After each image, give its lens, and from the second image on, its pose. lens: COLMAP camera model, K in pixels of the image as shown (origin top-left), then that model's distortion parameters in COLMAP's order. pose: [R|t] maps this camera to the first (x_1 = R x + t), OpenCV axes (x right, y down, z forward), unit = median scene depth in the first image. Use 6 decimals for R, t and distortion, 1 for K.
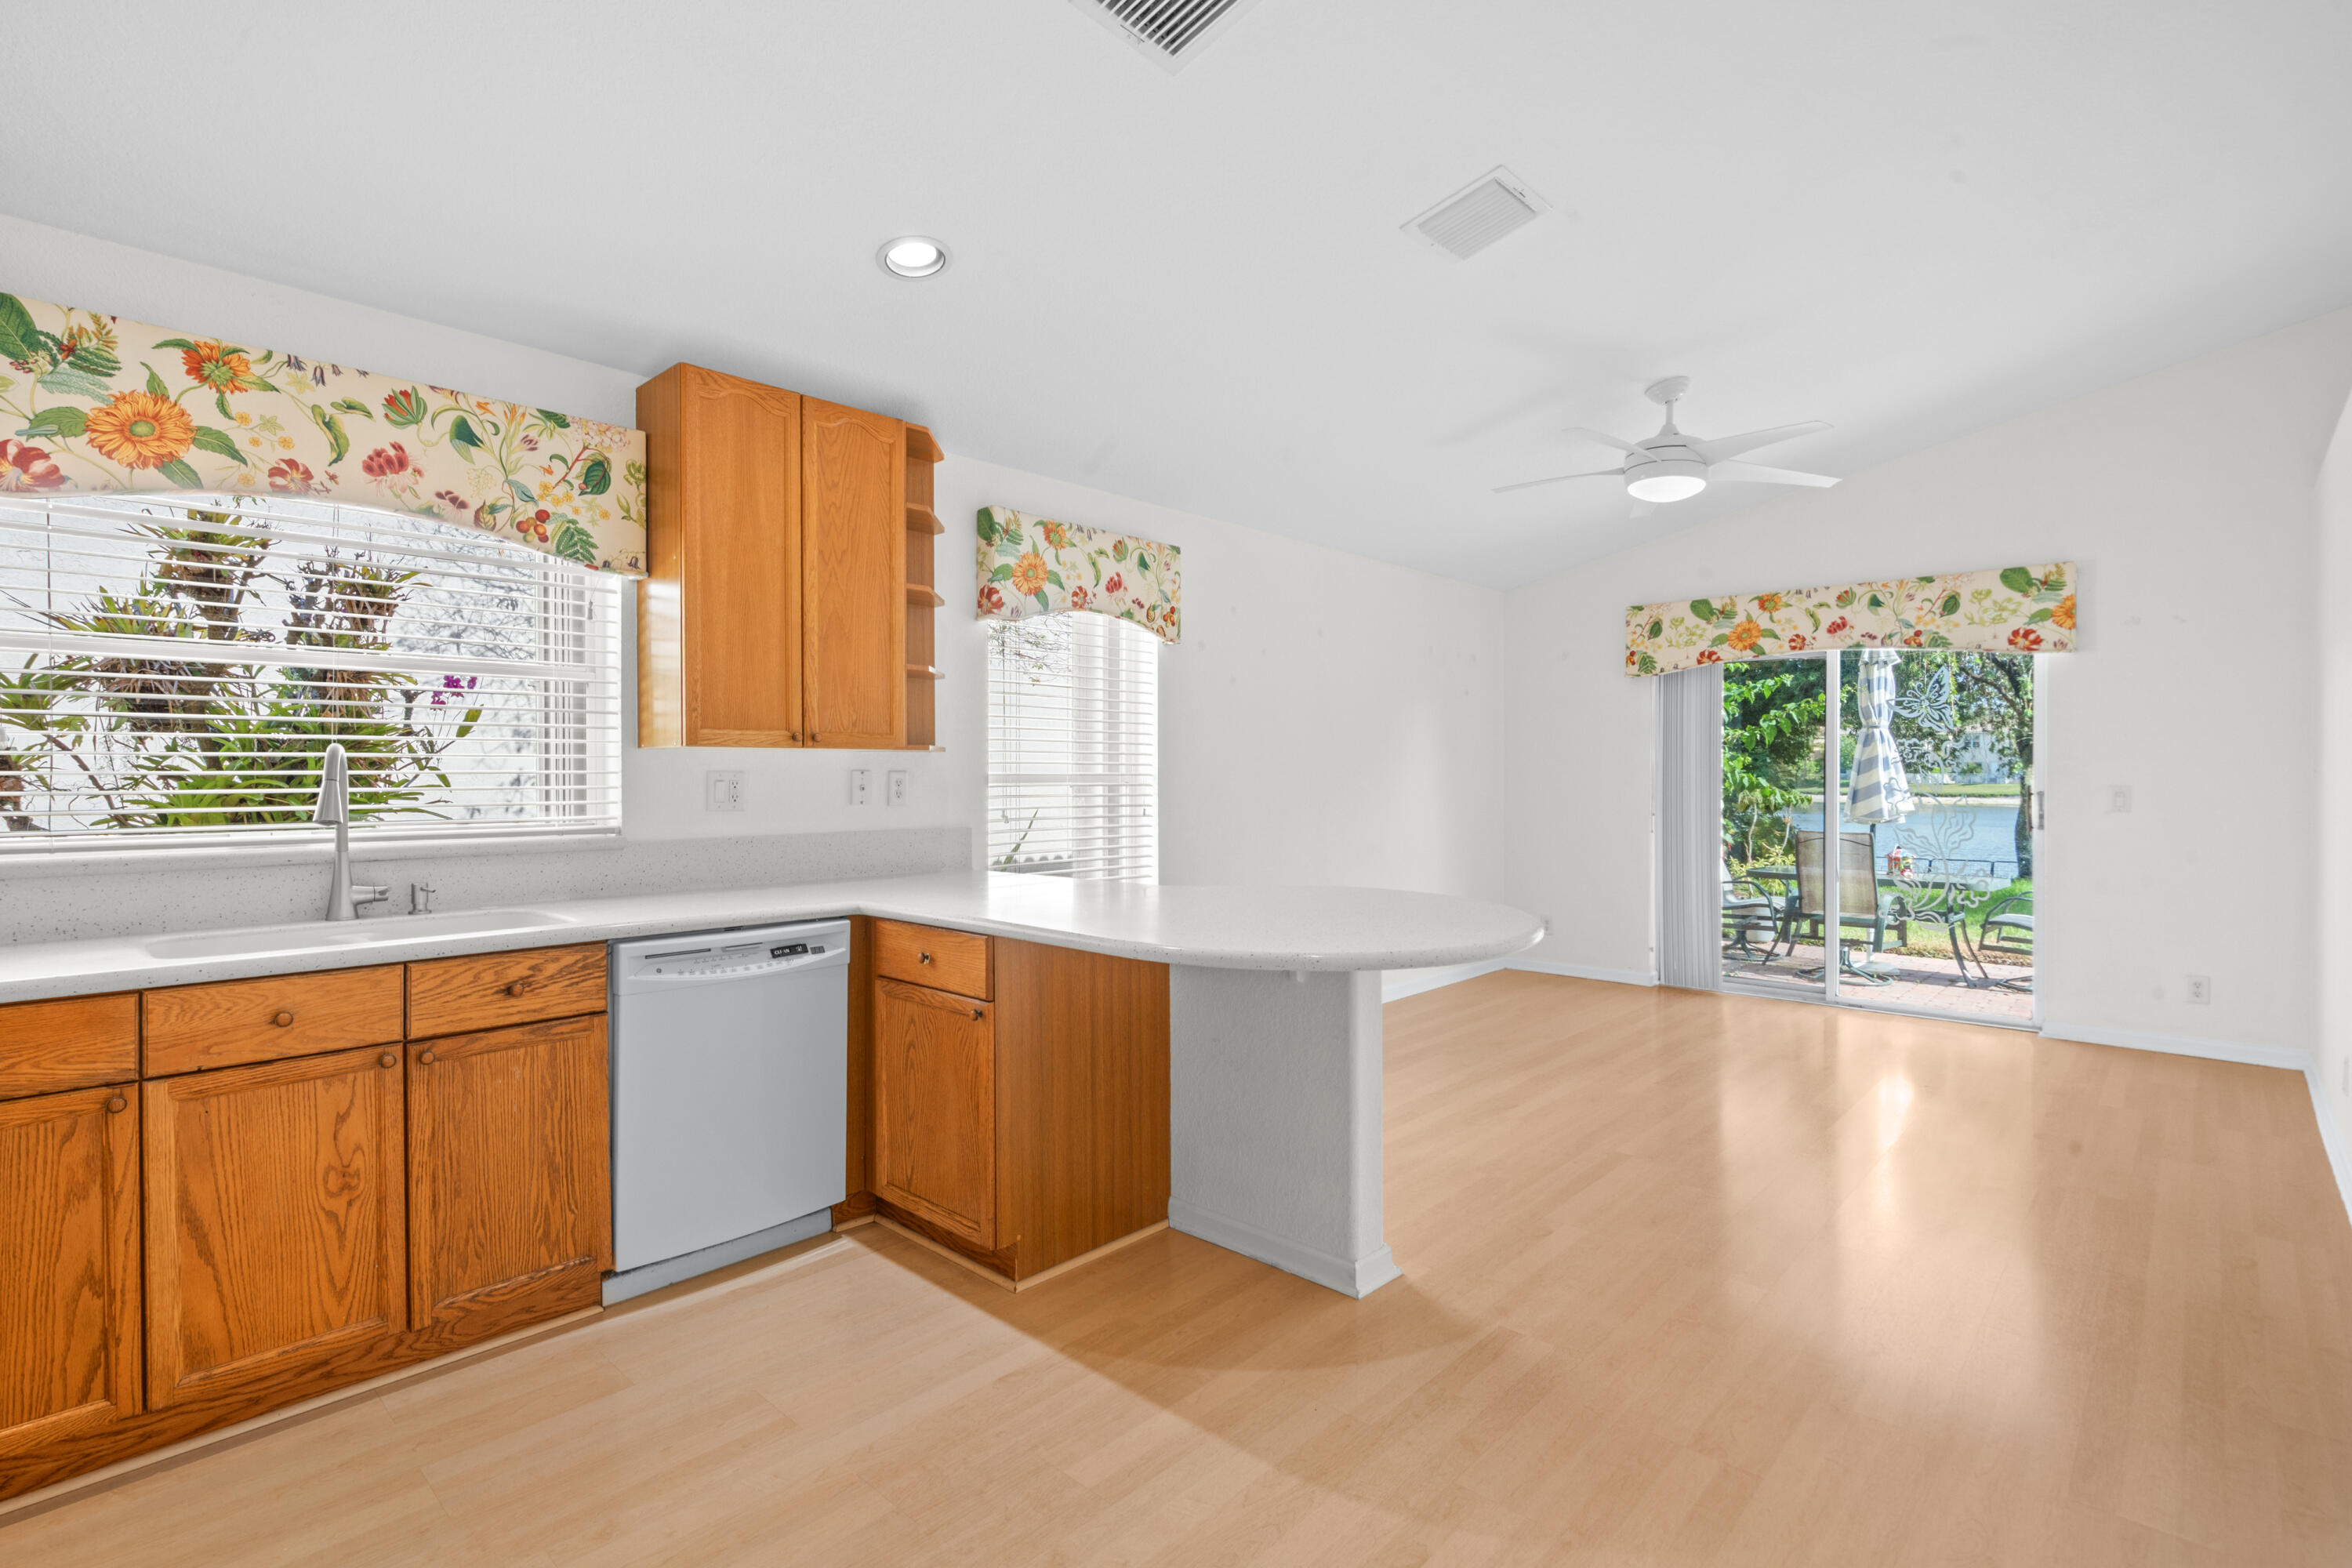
lens RADIAL K [[1095.2, 0, 1150.2], [0, 1095.2, 777.5], [0, 0, 1]] dist [-0.008693, 0.003338]
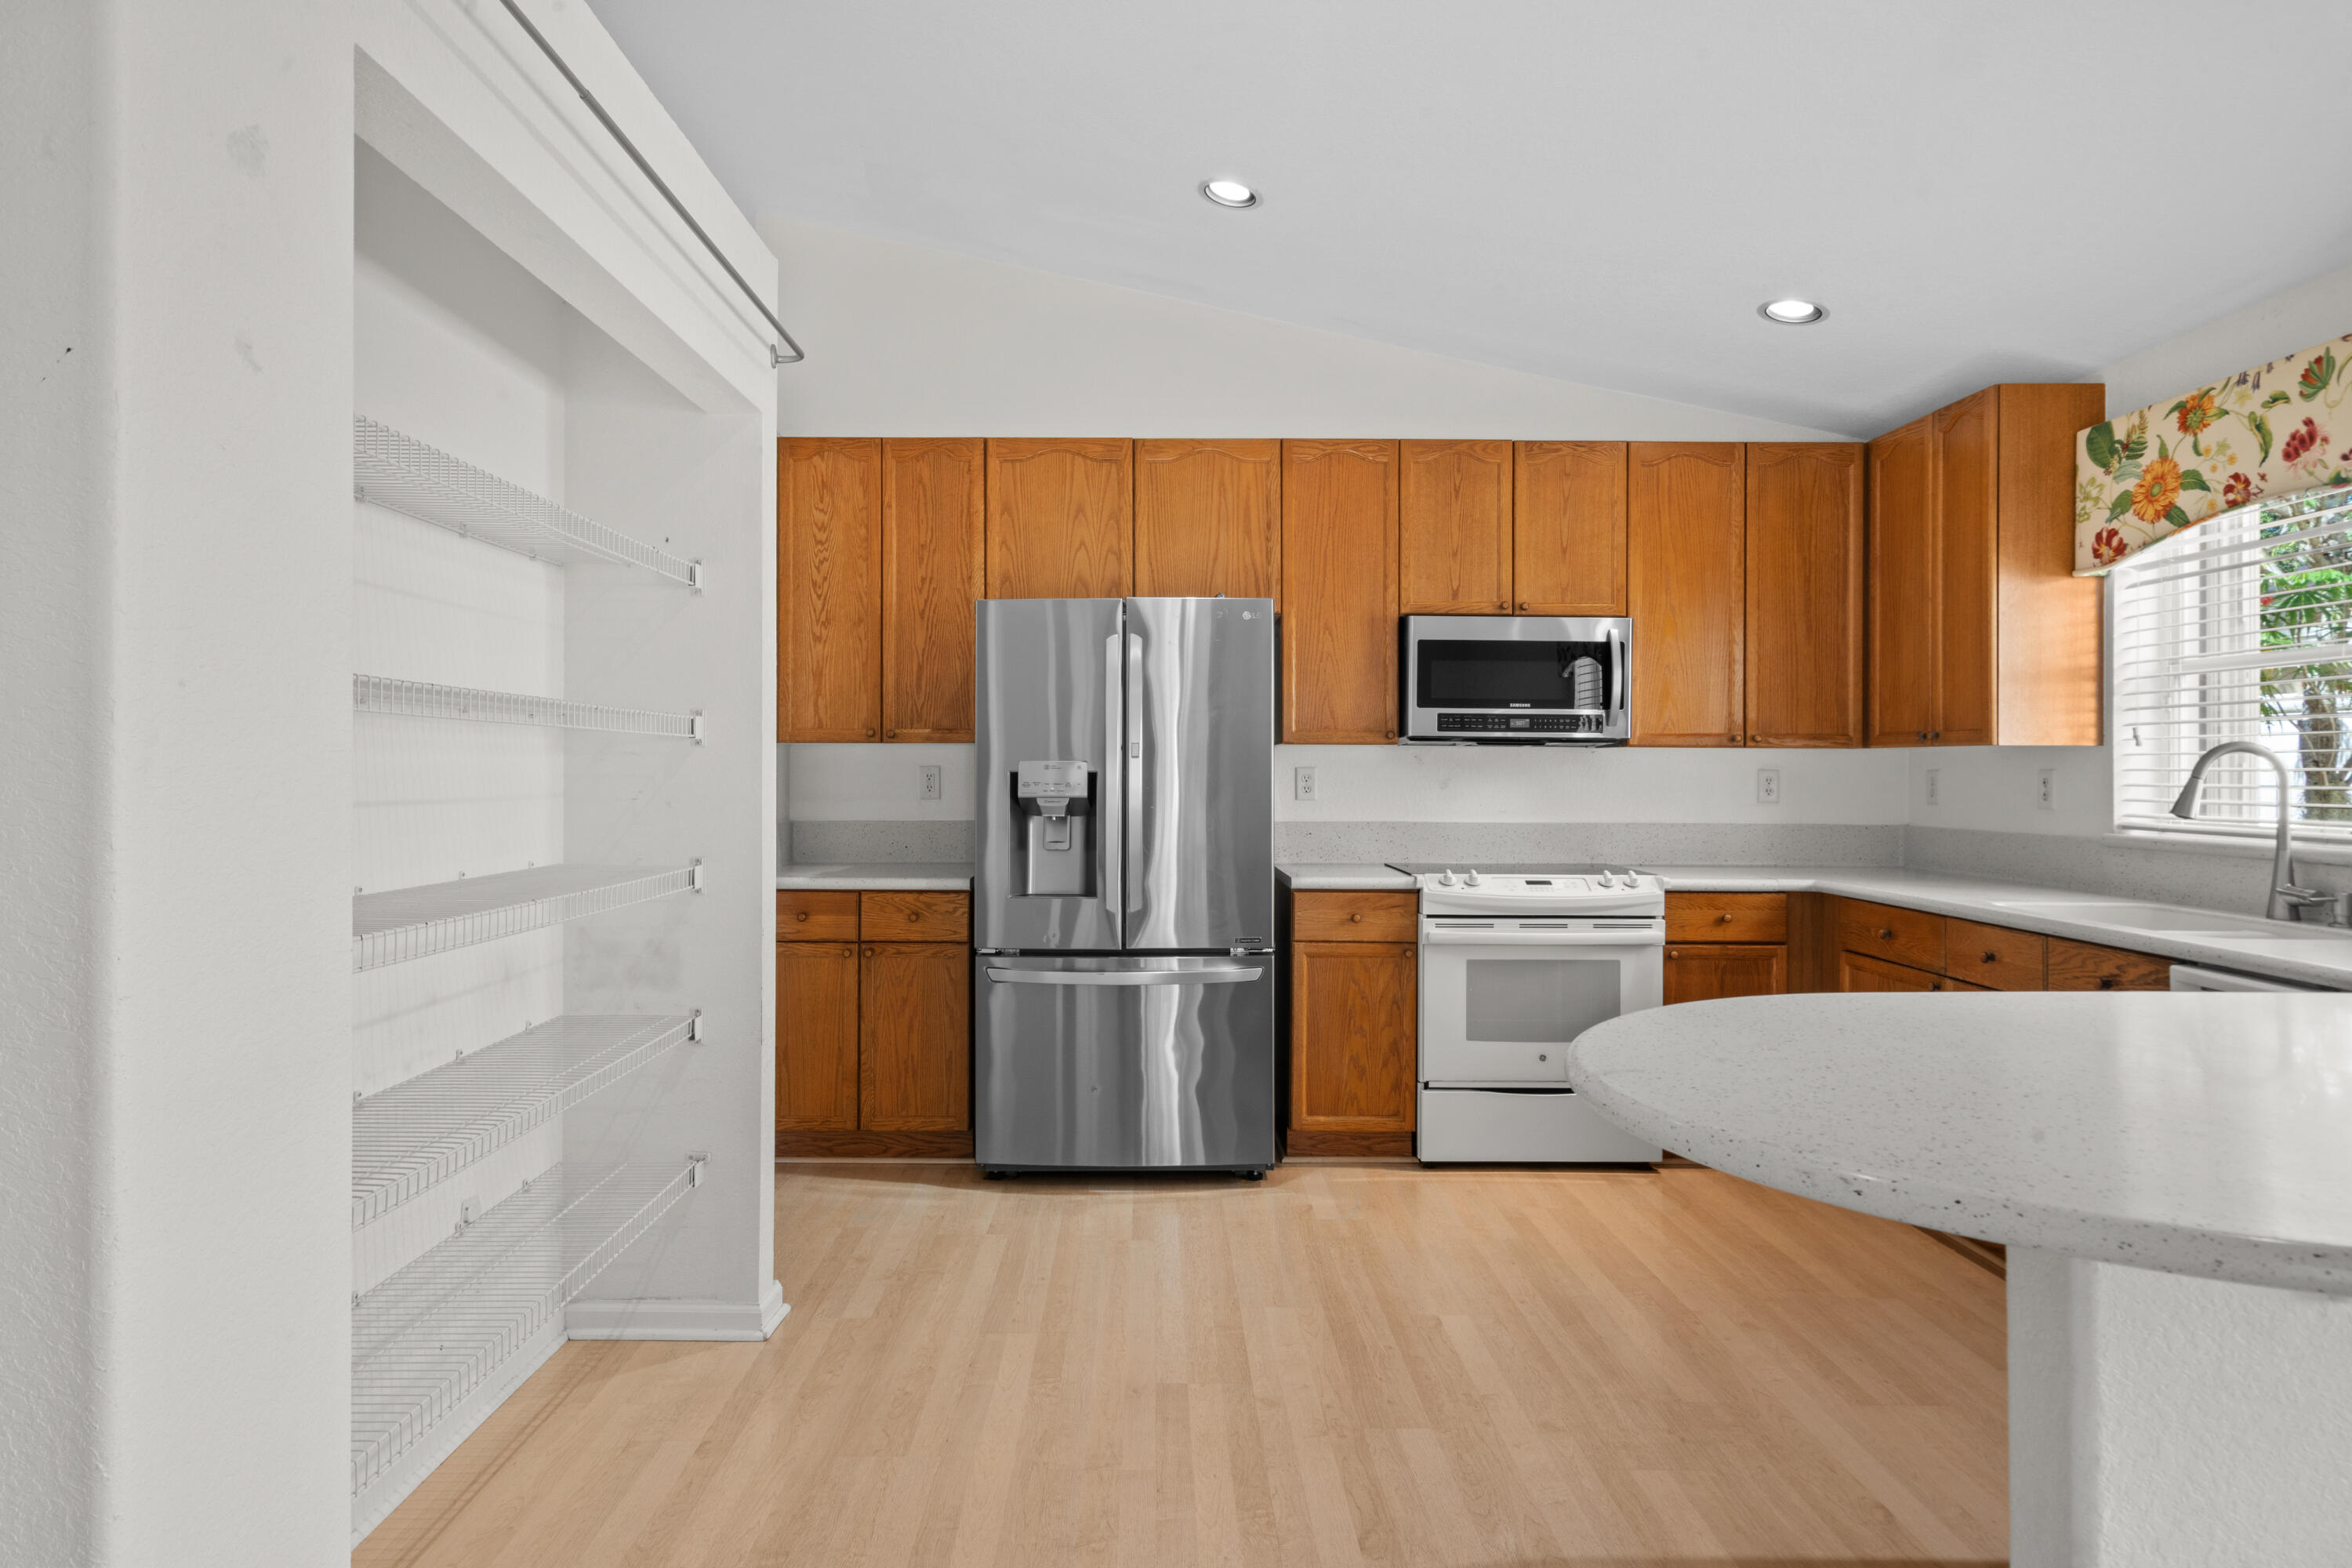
lens RADIAL K [[1349.1, 0, 1147.4], [0, 1349.1, 766.2], [0, 0, 1]] dist [0.012296, -0.005464]
pose [[-0.721516, -0.001717, -0.692395, 0.781502], [-0.005888, 0.999976, 0.003656, -0.006493], [0.692373, 0.006715, -0.721509, 1.085732]]
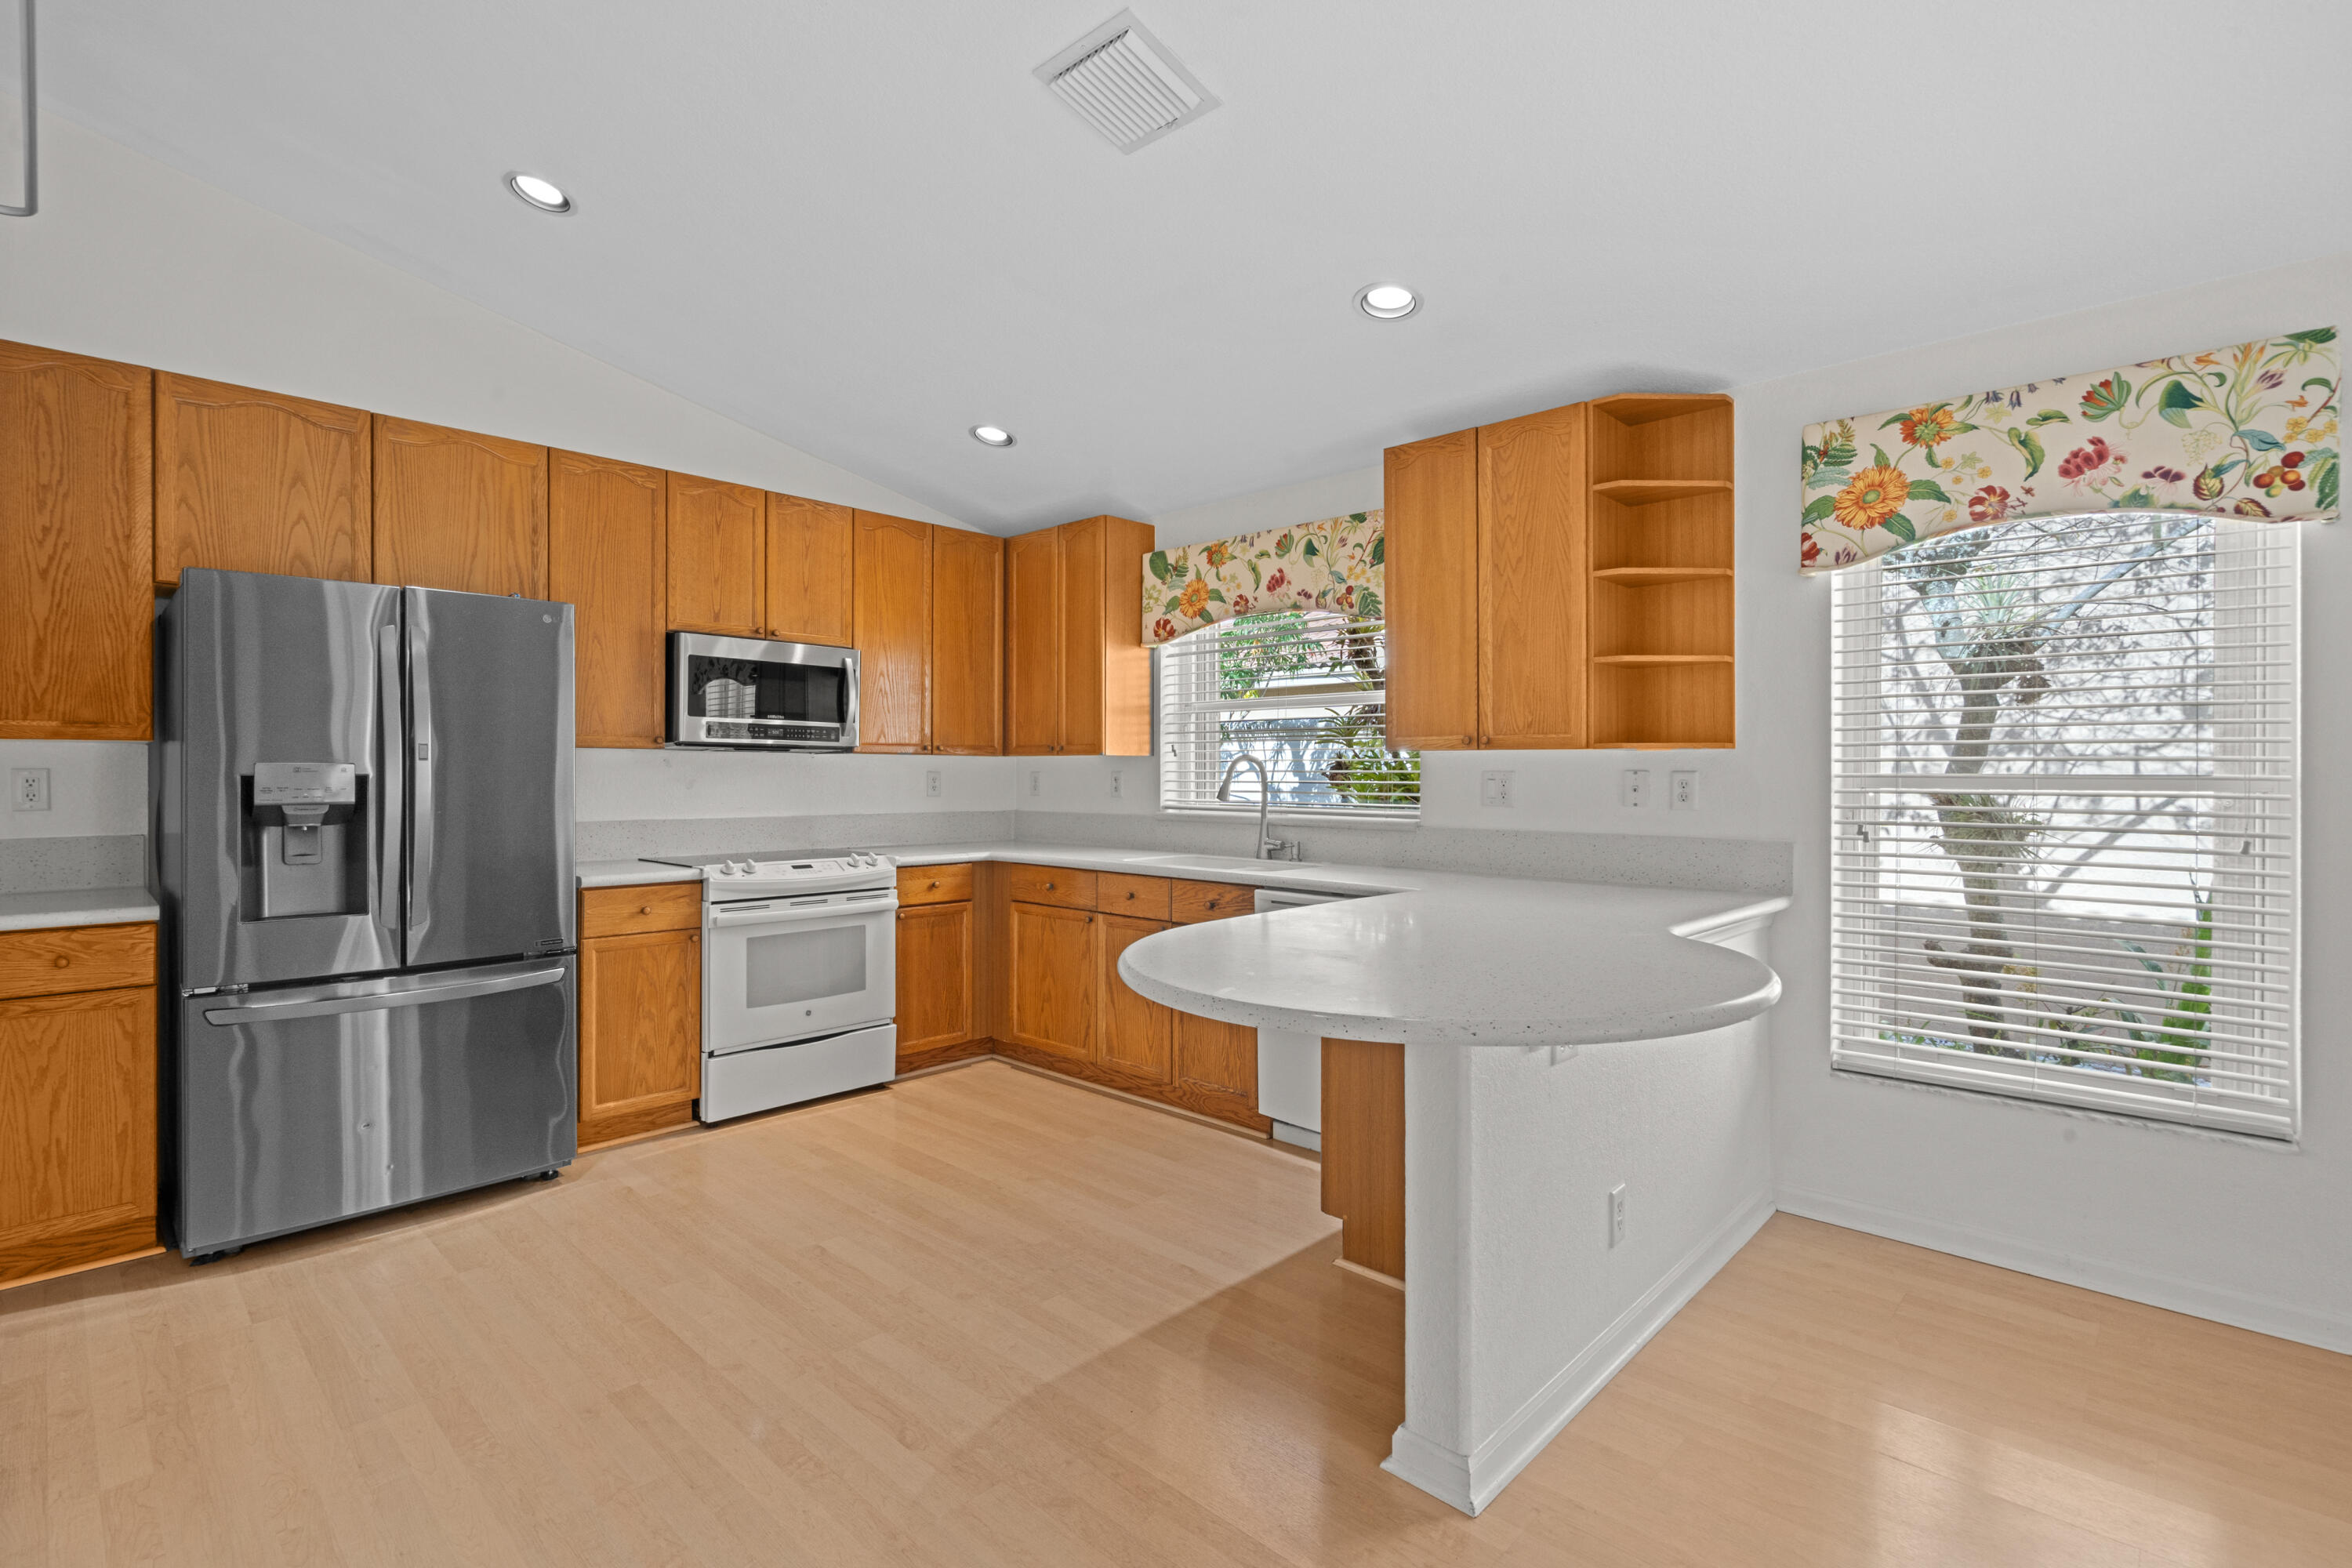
lens RADIAL K [[1095.2, 0, 1173.8], [0, 1095.2, 769.3], [0, 0, 1]] dist [-0.008693, 0.003338]
pose [[0.005200, -0.001062, -0.999986, 0.879210], [-0.007256, 0.999973, -0.001099, -0.004918], [0.999960, 0.007262, 0.005192, 0.787216]]
